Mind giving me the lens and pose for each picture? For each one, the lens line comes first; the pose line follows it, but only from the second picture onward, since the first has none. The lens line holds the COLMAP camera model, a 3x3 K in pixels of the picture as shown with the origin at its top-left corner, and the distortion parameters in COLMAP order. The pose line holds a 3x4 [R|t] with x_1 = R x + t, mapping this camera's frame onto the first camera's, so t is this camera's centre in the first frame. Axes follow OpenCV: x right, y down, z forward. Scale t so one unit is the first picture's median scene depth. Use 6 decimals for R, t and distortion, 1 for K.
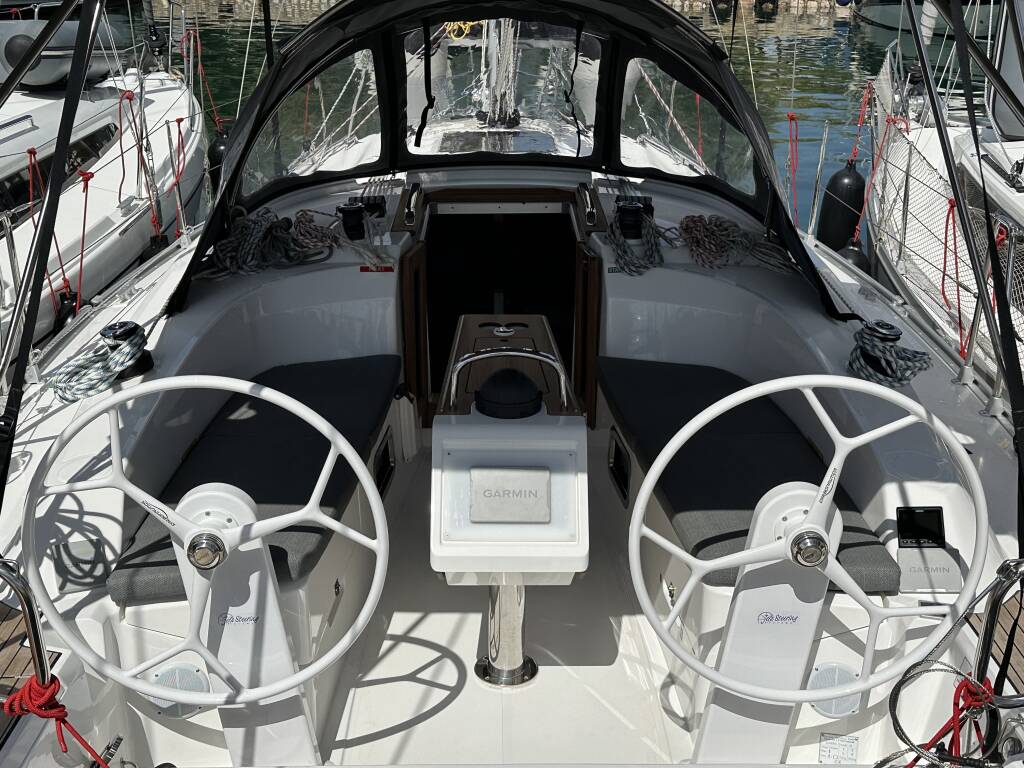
lens RADIAL K [[1422.4, 0, 514.0], [0, 1422.4, 380.2], [0, 0, 1]] dist [0.103792, 0.000000]
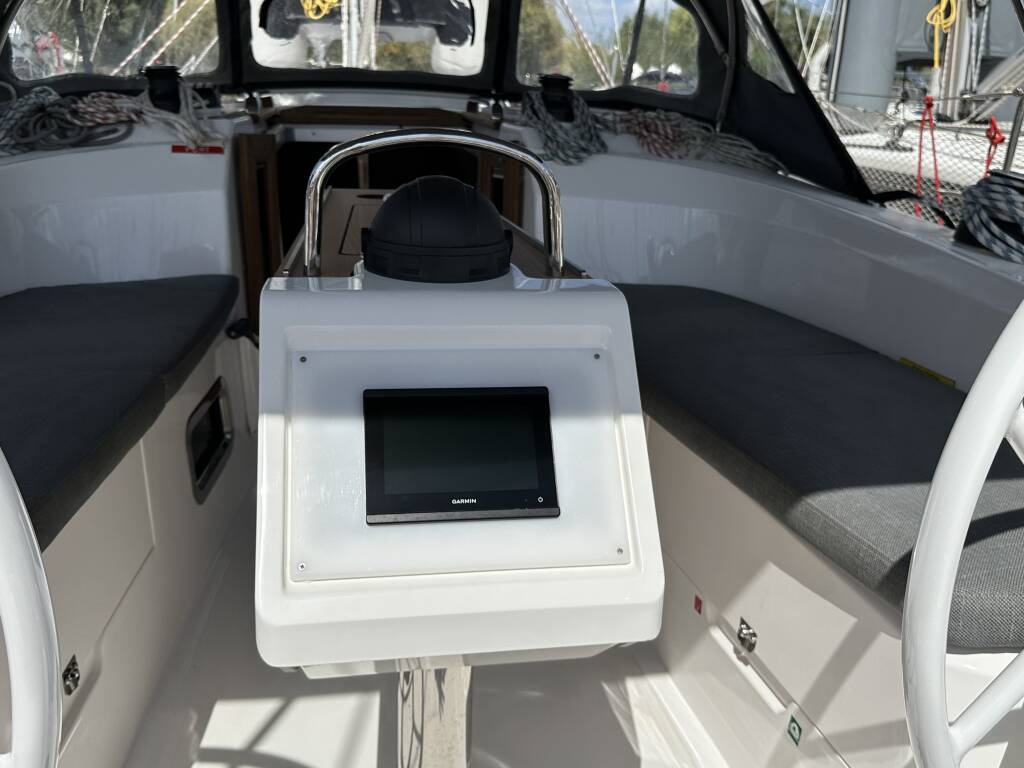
lens RADIAL K [[970.7, 0, 520.1], [0, 970.7, 378.8], [0, 0, 1]] dist [-0.013201, 0.000000]
pose [[0.986897, -0.023590, 0.159619, -0.029373], [0.029087, 0.999058, -0.032188, 0.068772], [-0.158709, 0.036409, 0.986654, 0.727382]]
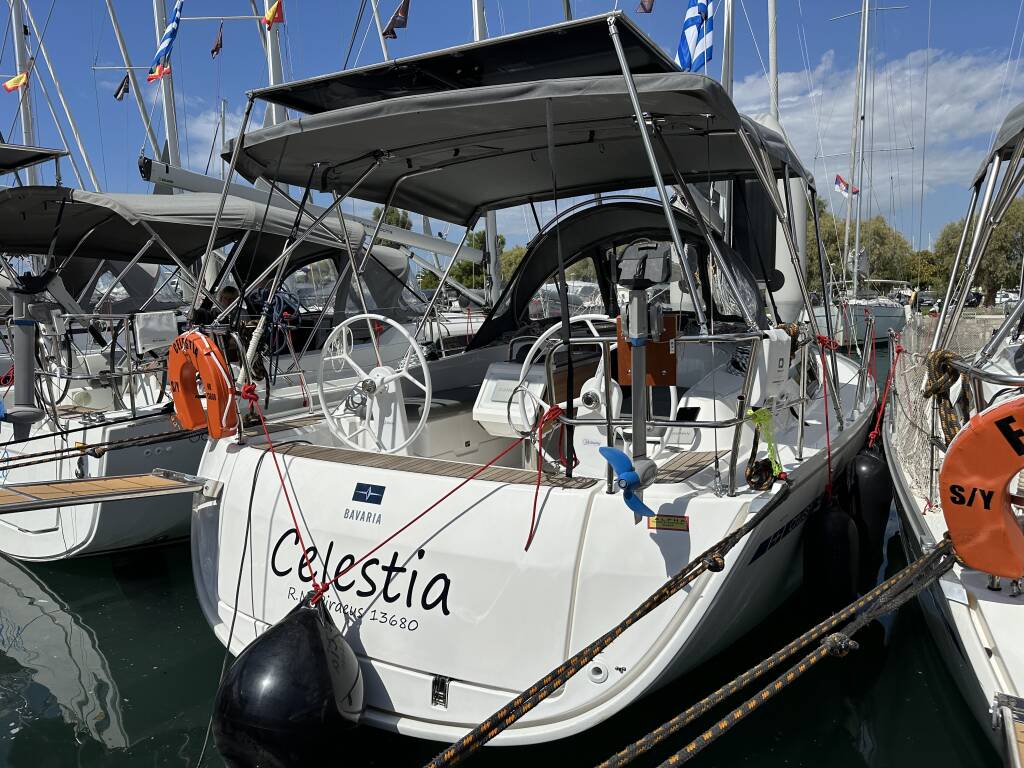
lens RADIAL K [[713.6, 0, 522.4], [0, 713.6, 389.7], [0, 0, 1]] dist [0.030193, -0.011781]
pose [[0.863488, 0.045636, -0.502301, 0.567327], [-0.144409, 0.976575, -0.159522, 0.251159], [0.483255, 0.210283, 0.849851, 0.058145]]
